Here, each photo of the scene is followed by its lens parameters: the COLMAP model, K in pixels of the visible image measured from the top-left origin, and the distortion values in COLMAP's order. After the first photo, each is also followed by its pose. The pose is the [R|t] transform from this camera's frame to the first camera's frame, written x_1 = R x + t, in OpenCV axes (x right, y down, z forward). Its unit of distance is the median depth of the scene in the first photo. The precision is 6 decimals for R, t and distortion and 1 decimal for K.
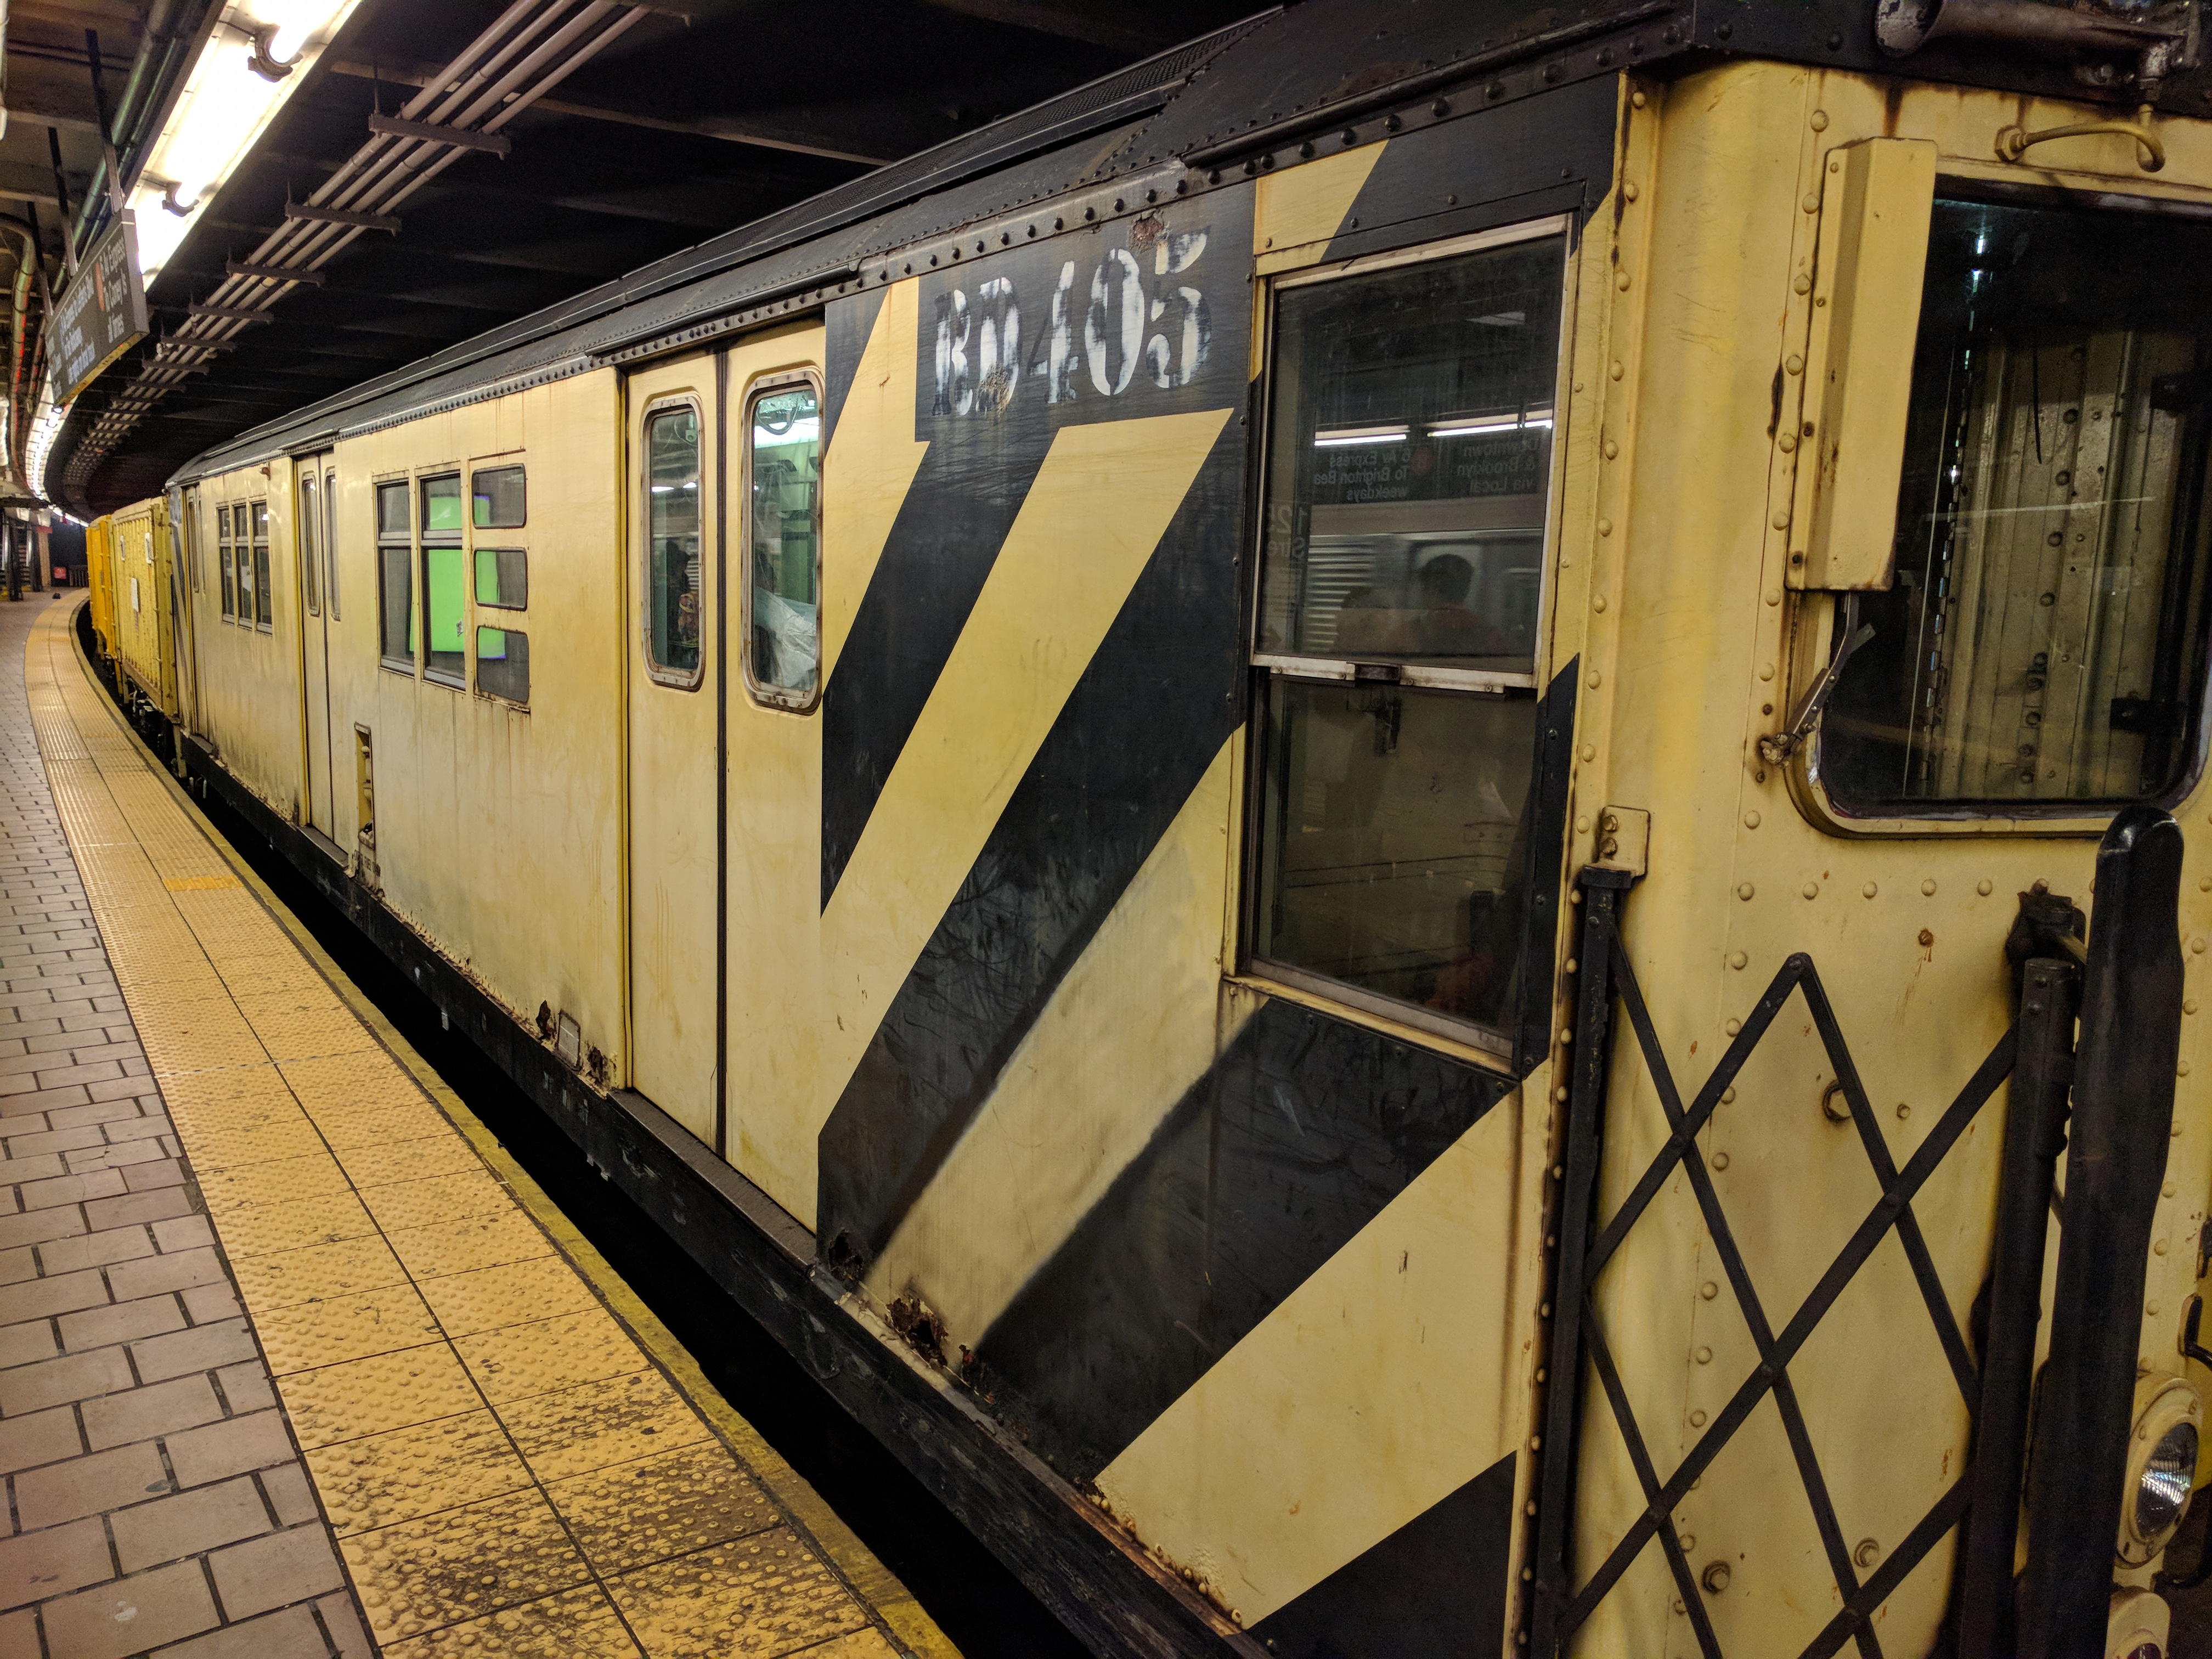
lens RADIAL K [[1656.1, 0, 1098.6], [0, 1656.1, 822.3], [0, 0, 1]] dist [0.000263, 0.005058]
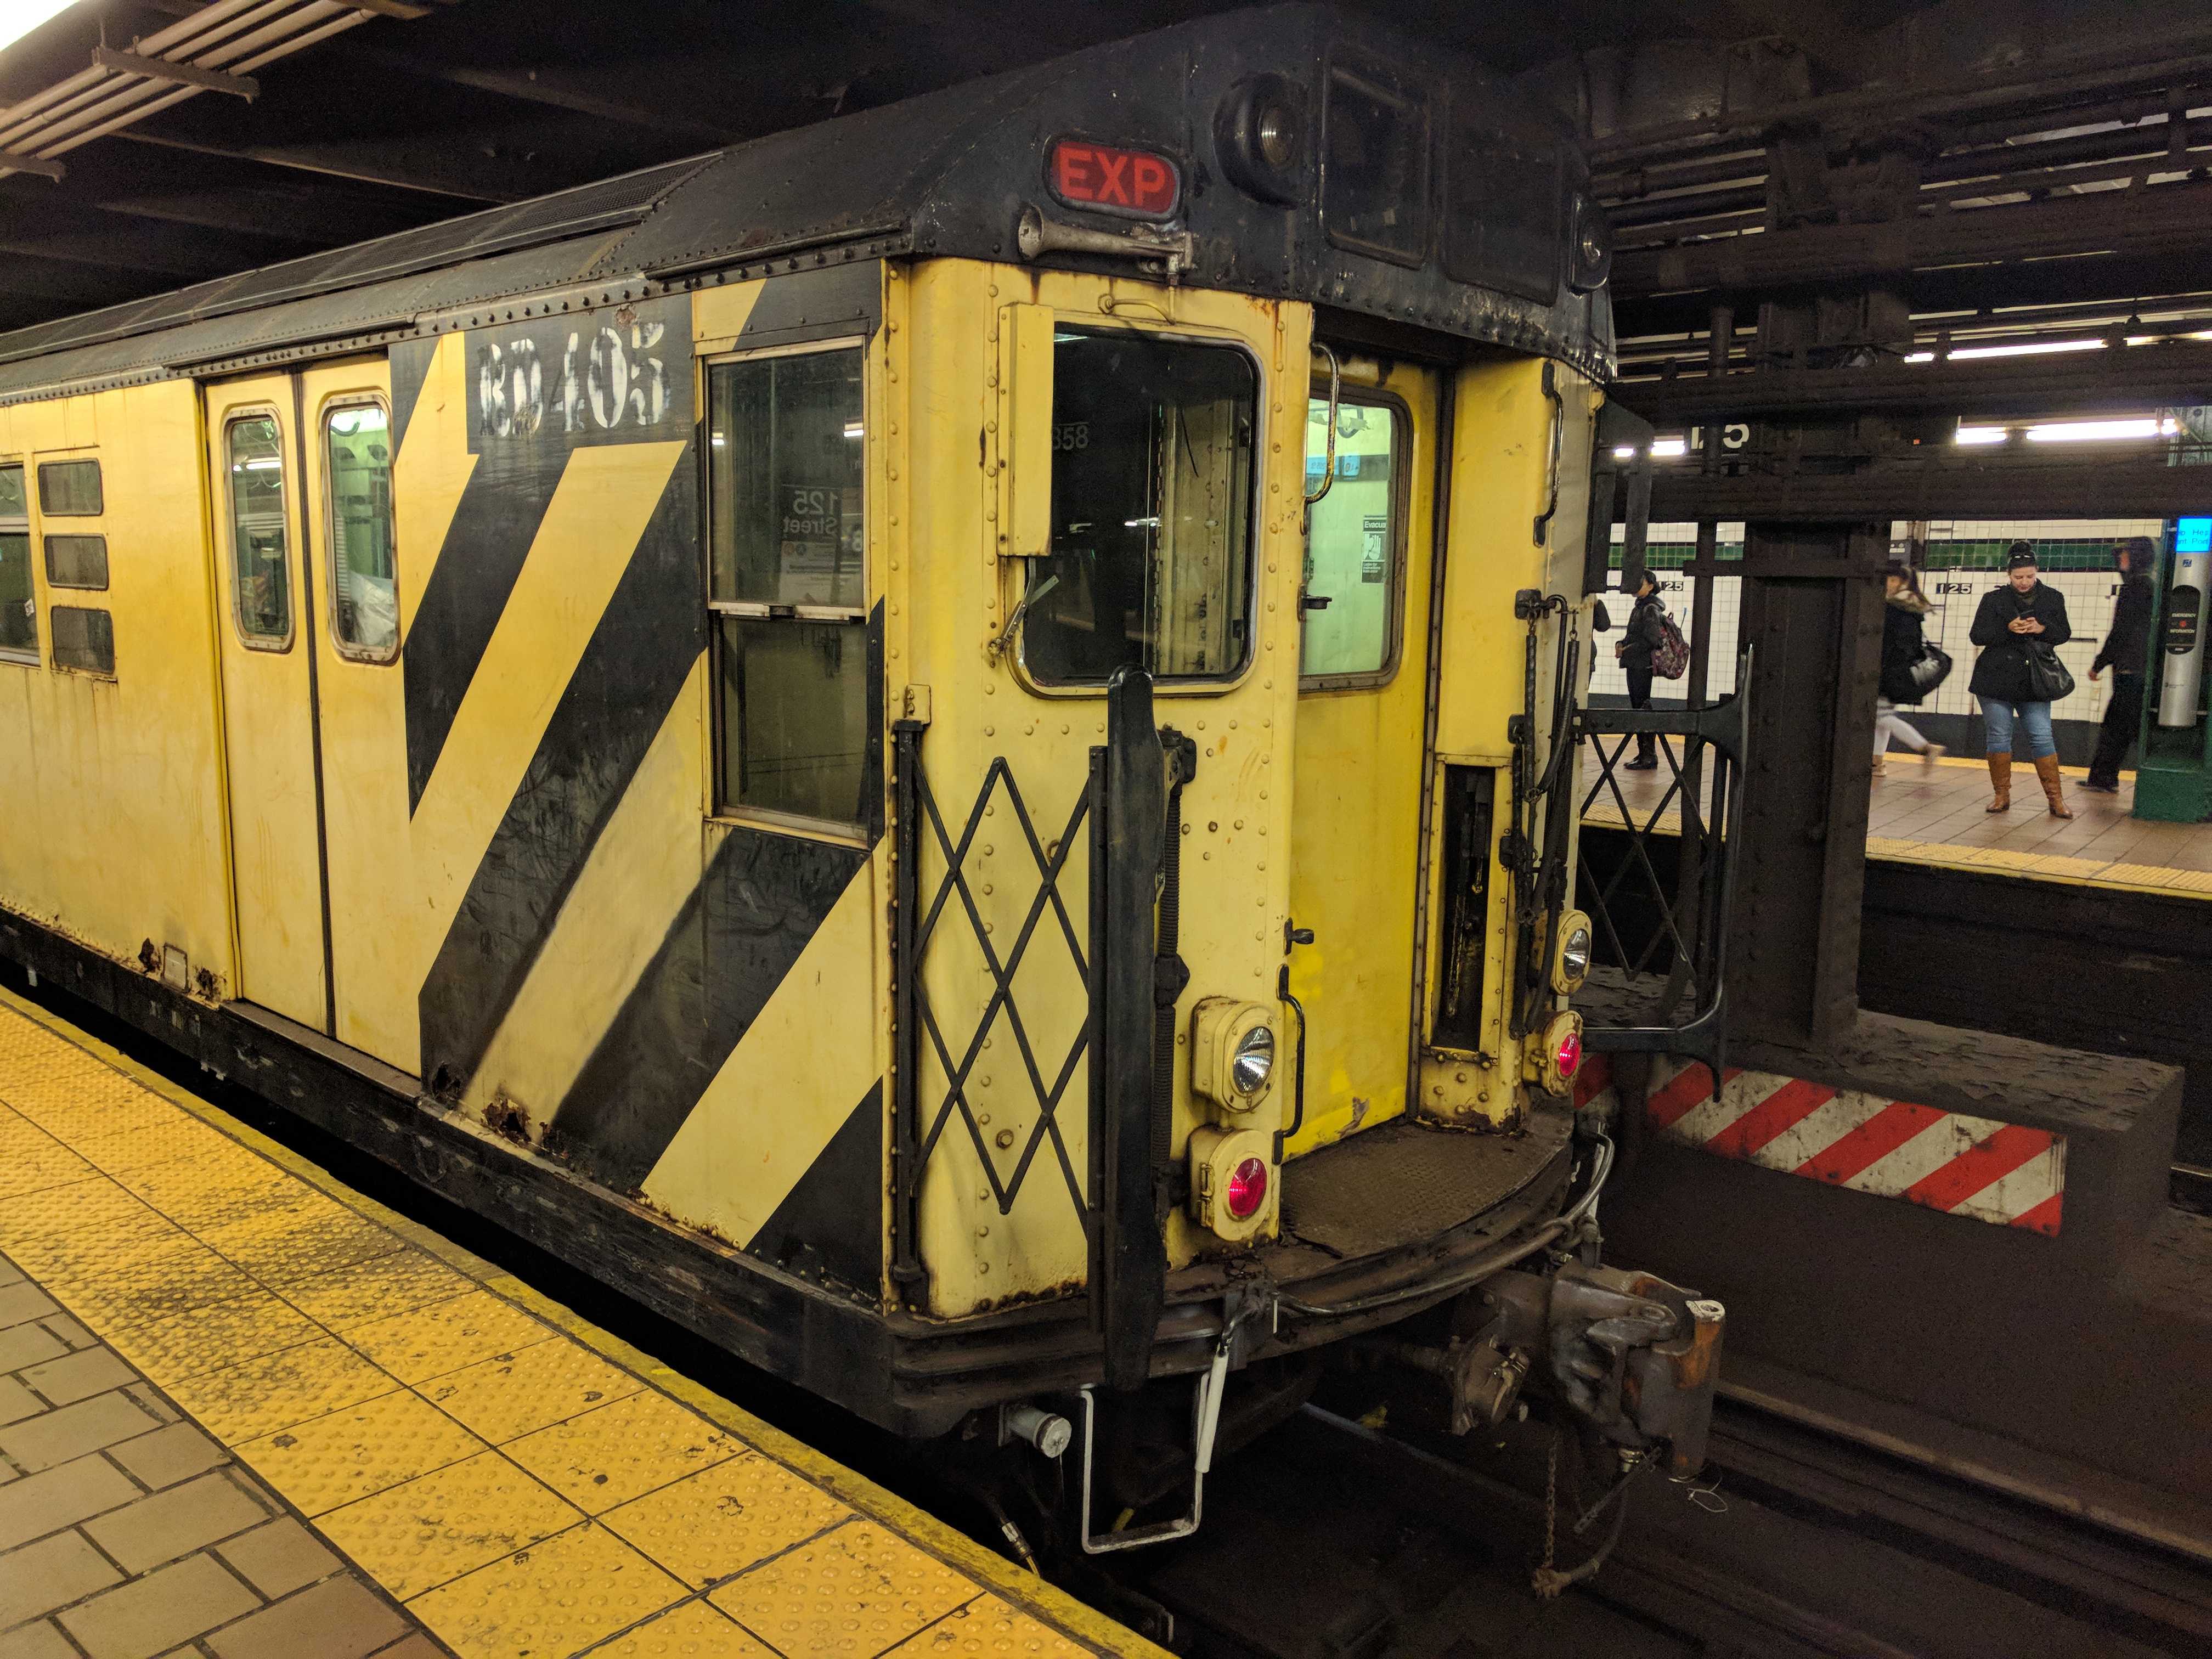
lens RADIAL K [[1656.1, 0, 1119.8], [0, 1656.1, 838.9], [0, 0, 1]] dist [0.000263, 0.005058]
pose [[0.968245, -0.050256, 0.244900, 0.066777], [0.045369, 0.998643, 0.025561, 0.084332], [-0.245852, -0.013639, 0.969211, -0.513980]]
